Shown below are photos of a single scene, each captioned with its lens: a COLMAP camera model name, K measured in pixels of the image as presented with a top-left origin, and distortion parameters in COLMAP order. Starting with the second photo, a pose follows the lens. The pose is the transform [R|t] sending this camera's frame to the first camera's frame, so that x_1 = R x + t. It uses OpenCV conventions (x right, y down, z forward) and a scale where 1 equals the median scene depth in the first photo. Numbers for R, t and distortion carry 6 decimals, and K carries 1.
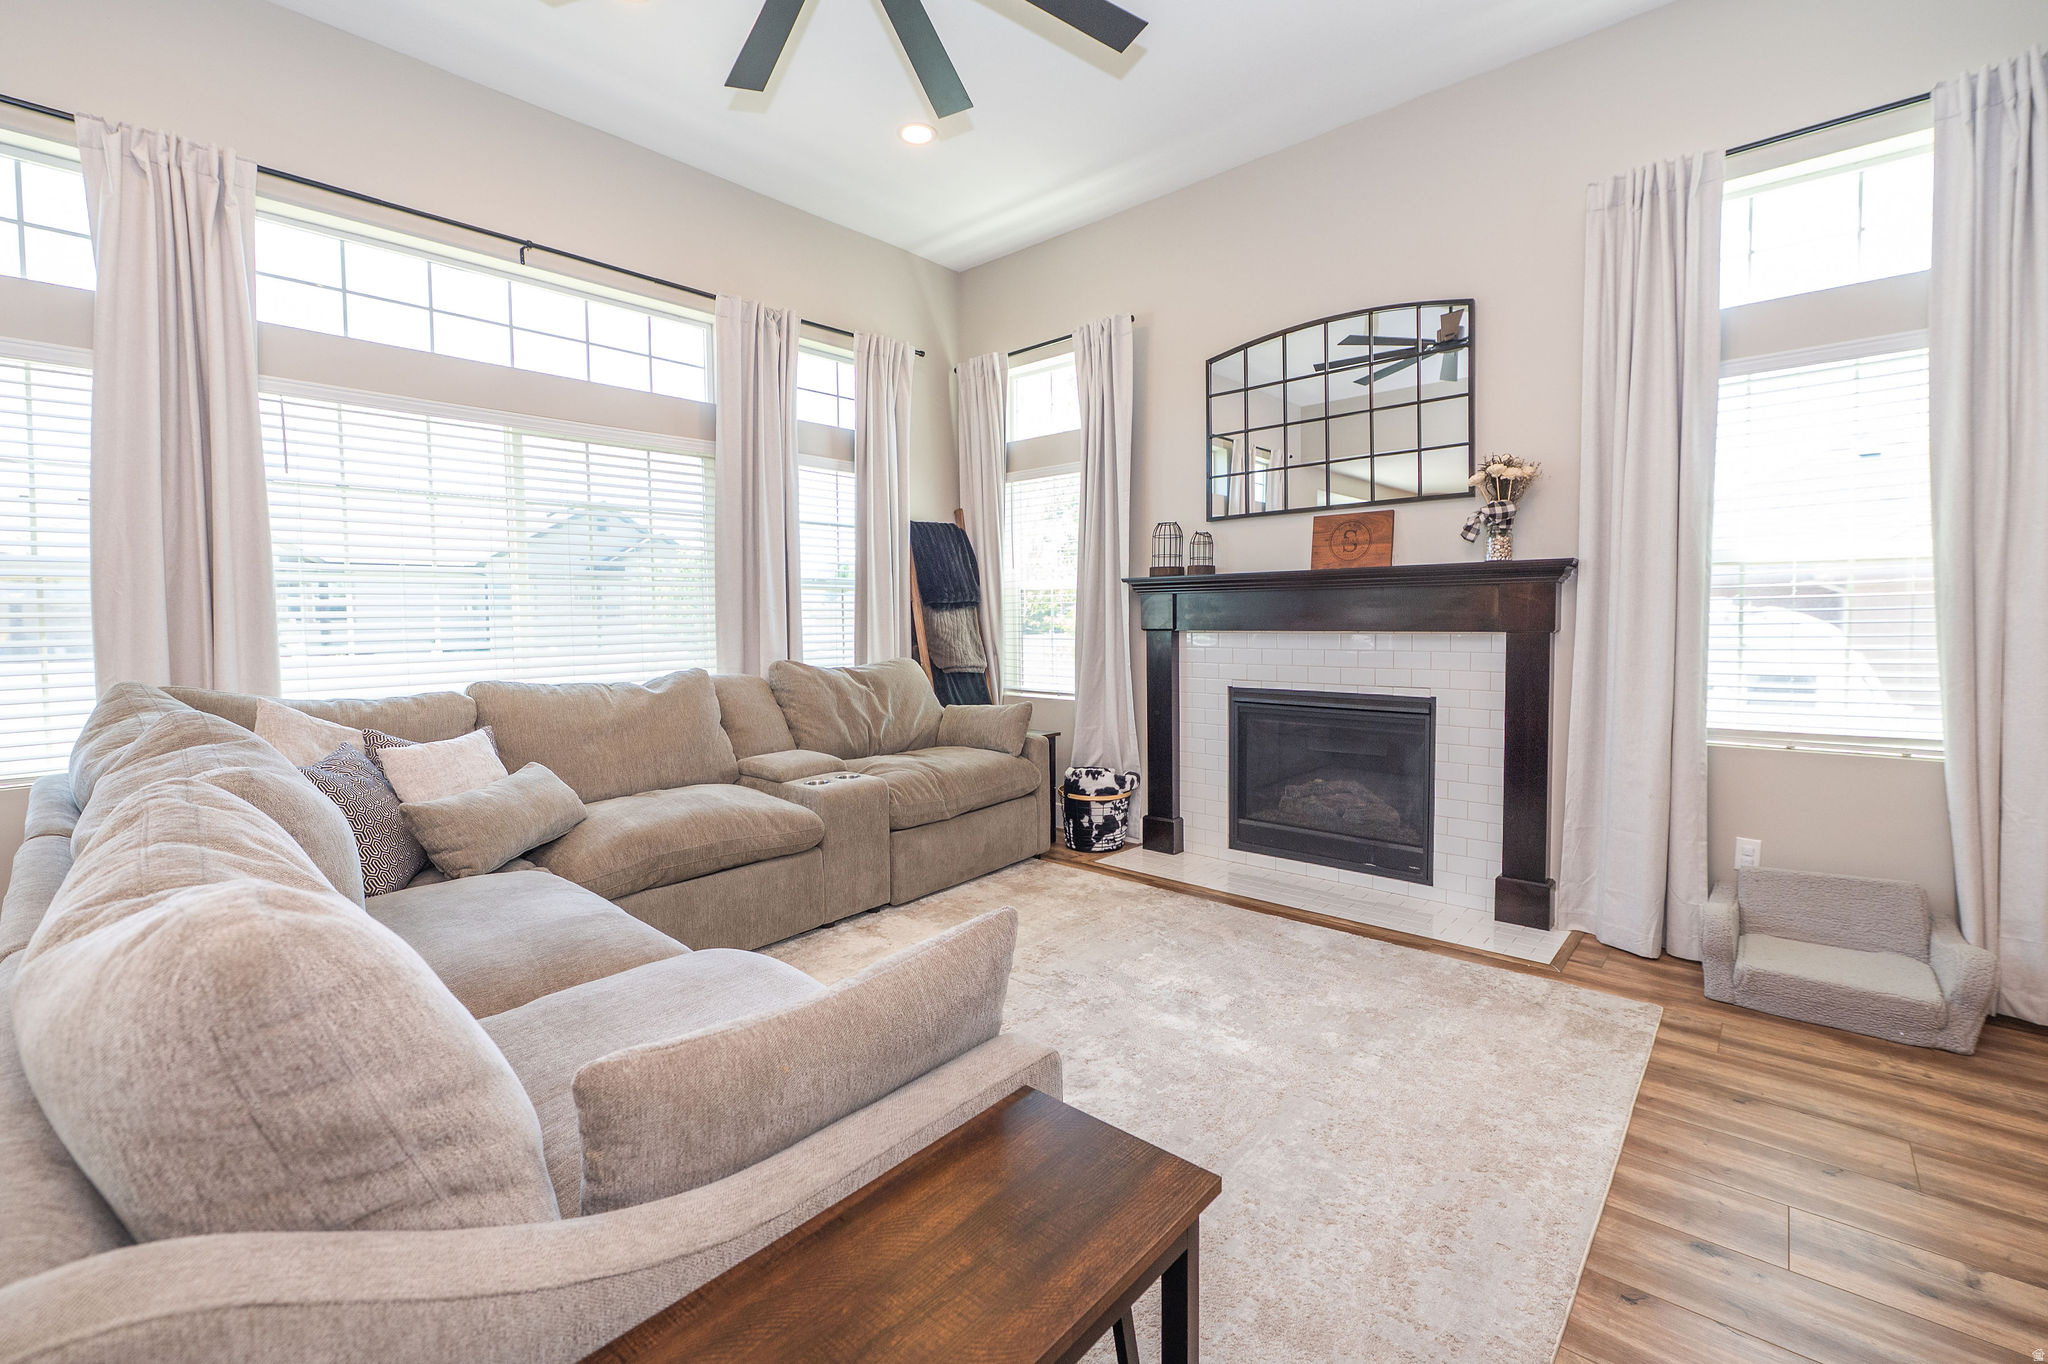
lens RADIAL K [[870.7, 0, 1027.4], [0, 870.7, 649.1], [0, 0, 1]] dist [-0.000637, -0.000710]
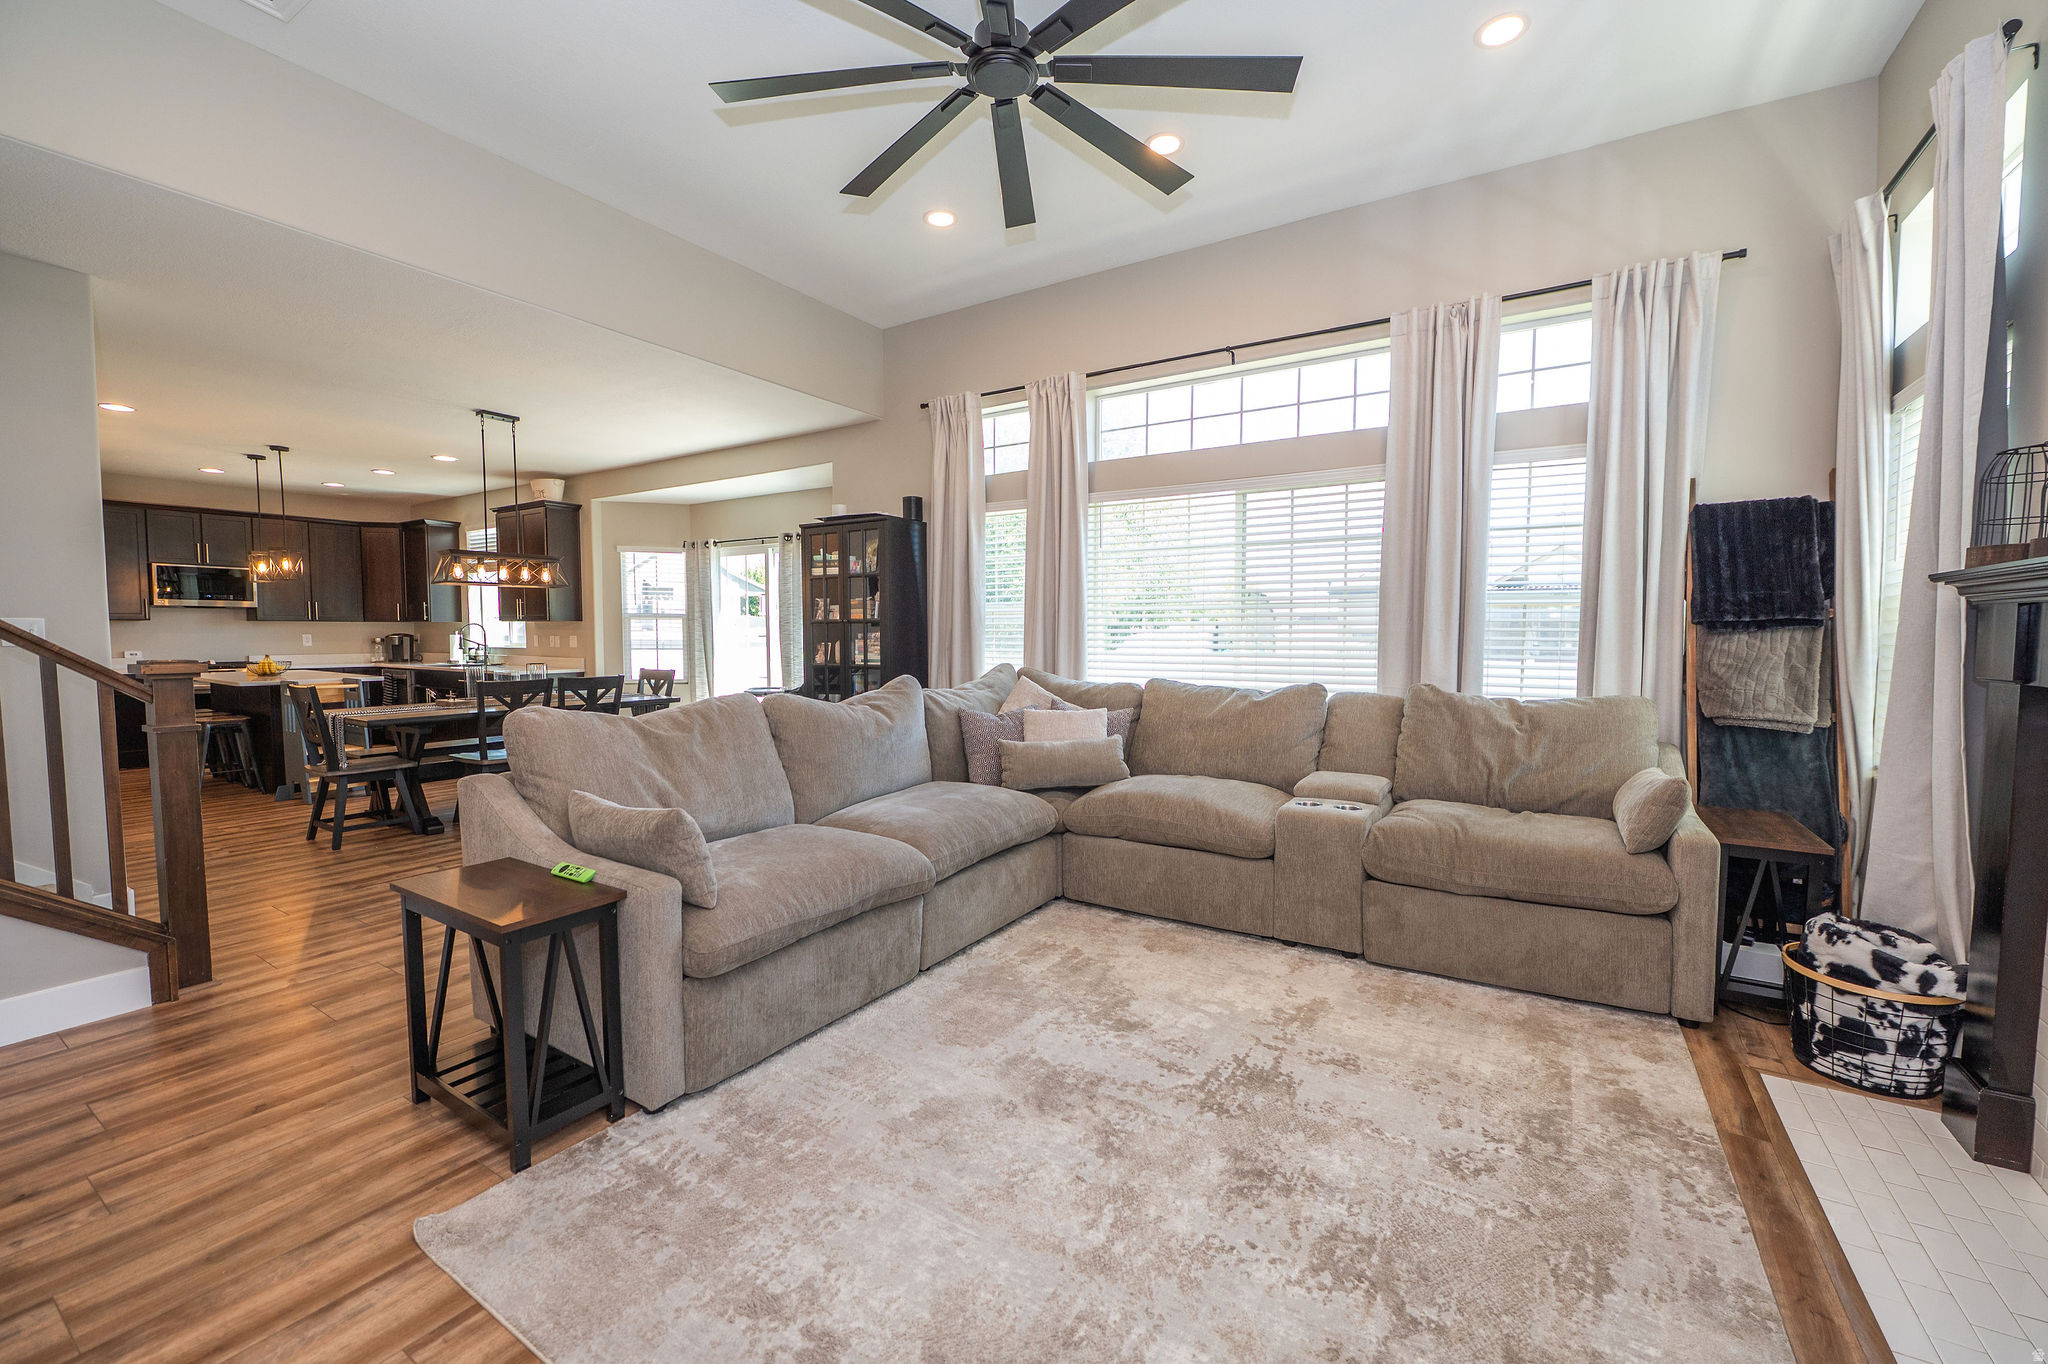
lens RADIAL K [[814.9, 0, 1032.4], [0, 814.9, 675.0], [0, 0, 1]] dist [-0.000937, -0.004108]
pose [[0.171803, 0.063022, -0.983113, 0.500046], [-0.047361, 0.997326, 0.055656, -0.025086], [0.983992, 0.036999, 0.174328, 0.422057]]
